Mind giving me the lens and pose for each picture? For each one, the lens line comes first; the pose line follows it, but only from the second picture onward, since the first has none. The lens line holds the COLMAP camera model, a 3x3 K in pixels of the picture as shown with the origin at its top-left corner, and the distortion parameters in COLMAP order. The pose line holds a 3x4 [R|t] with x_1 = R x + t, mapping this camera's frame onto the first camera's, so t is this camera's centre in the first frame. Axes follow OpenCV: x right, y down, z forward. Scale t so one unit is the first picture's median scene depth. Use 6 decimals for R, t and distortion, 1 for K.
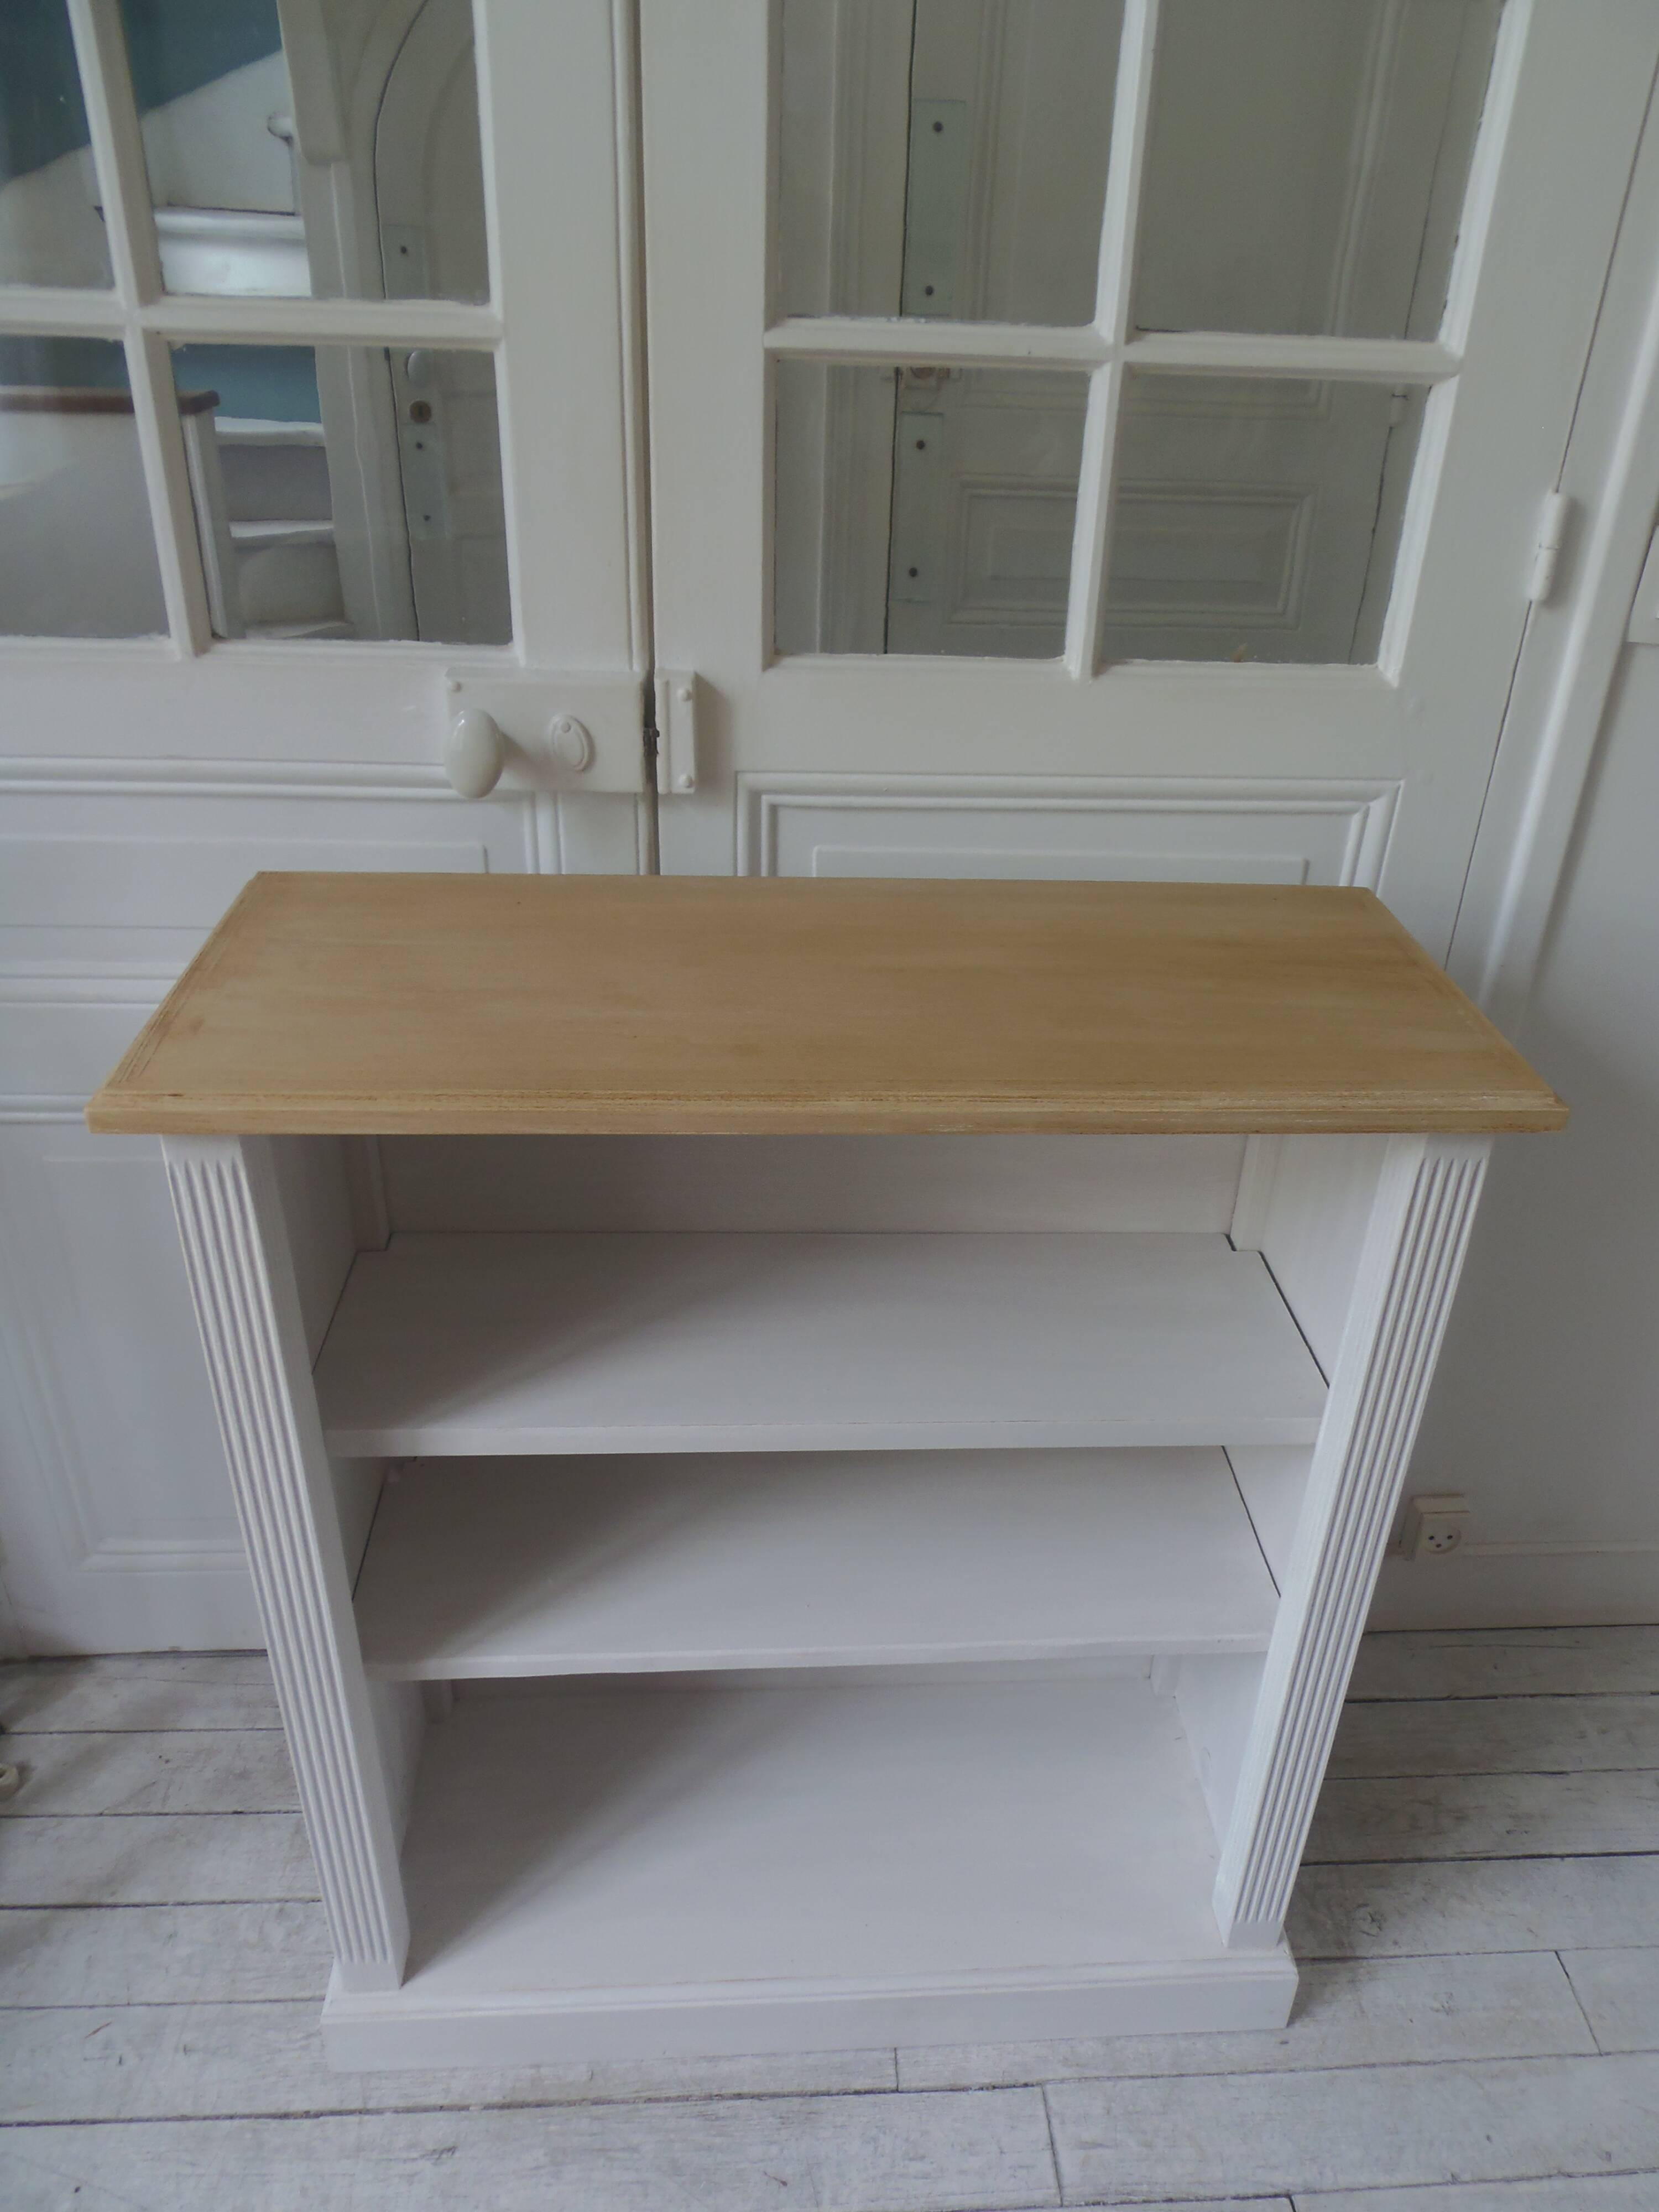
lens RADIAL K [[1582.7, 0, 873.0], [0, 1582.7, 1113.7], [0, 0, 1]] dist [-0.005237, -0.014651]
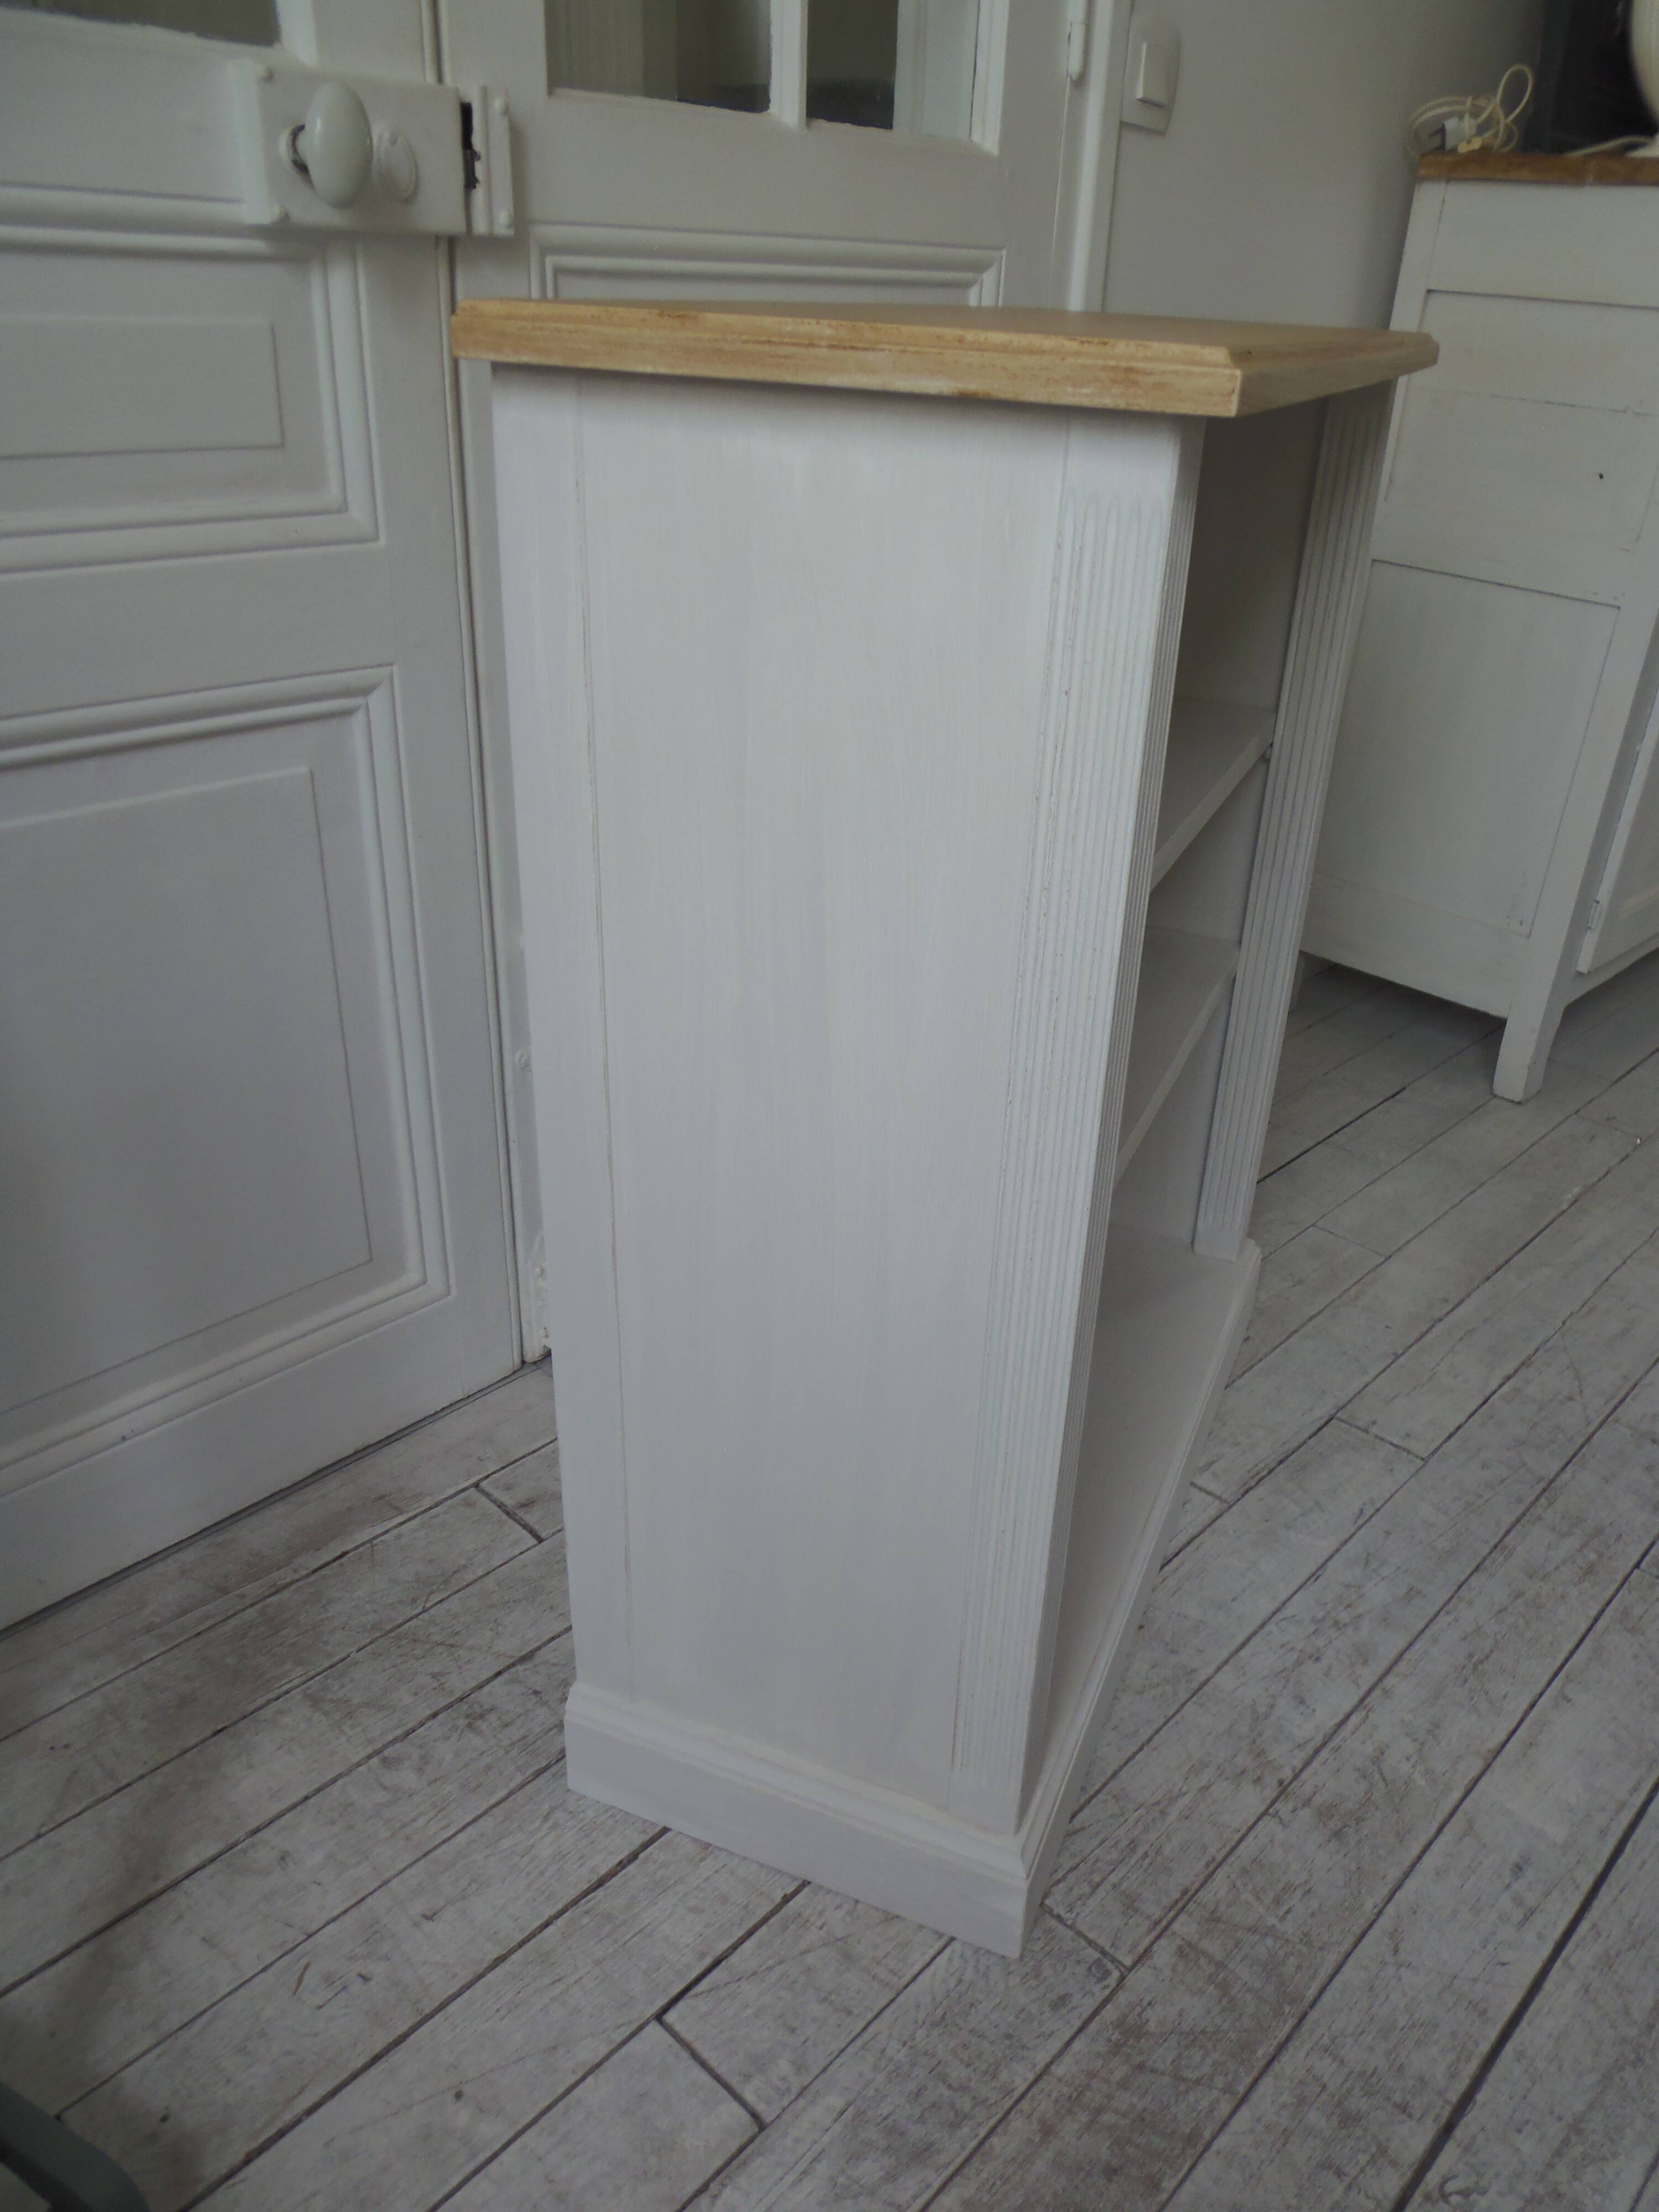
lens RADIAL K [[1582.7, 0, 851.1], [0, 1582.7, 1121.1], [0, 0, 1]] dist [-0.005237, -0.014651]
pose [[0.731871, -0.318105, 0.602640, -0.639050], [0.325329, 0.940172, 0.101180, 0.228125], [-0.598771, 0.122006, 0.791573, 0.231662]]
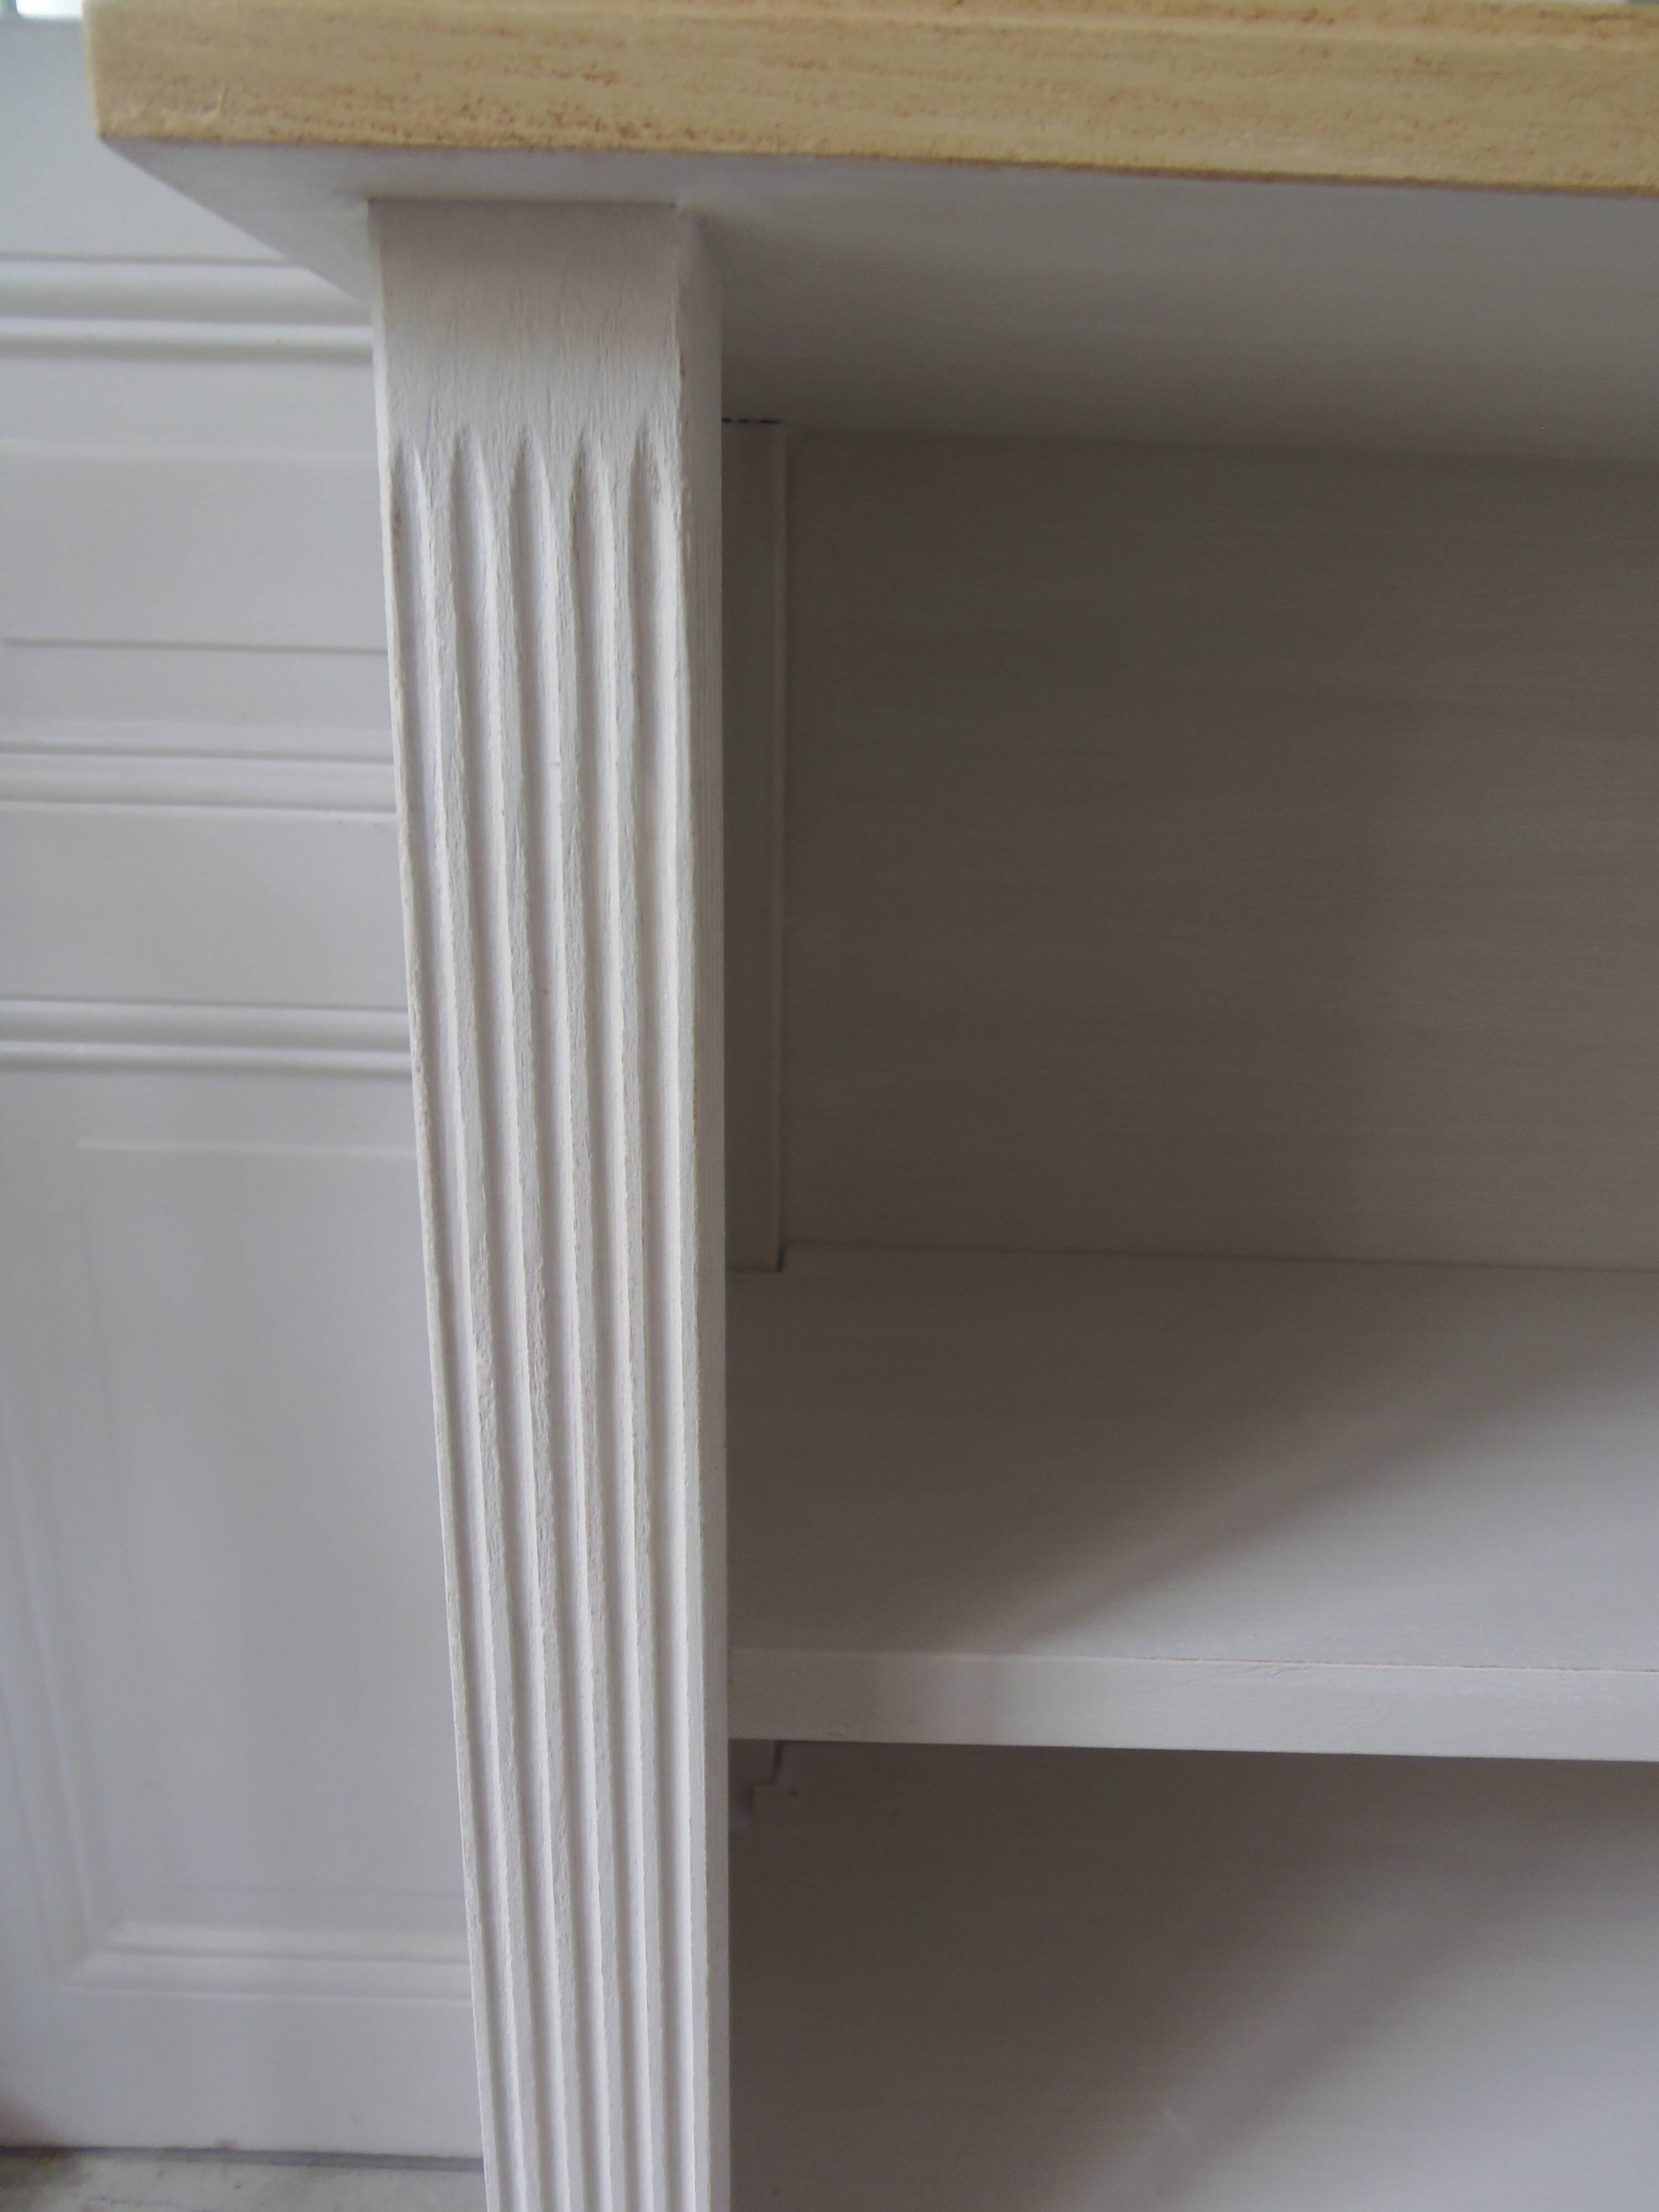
lens RADIAL K [[1582.7, 0, 865.4], [0, 1582.7, 1129.2], [0, 0, 1]] dist [-0.005237, -0.014651]
pose [[0.997359, 0.009774, -0.071967, -0.245057], [-0.024078, 0.979363, -0.200668, 0.131922], [0.068521, 0.201871, 0.977012, 0.544190]]
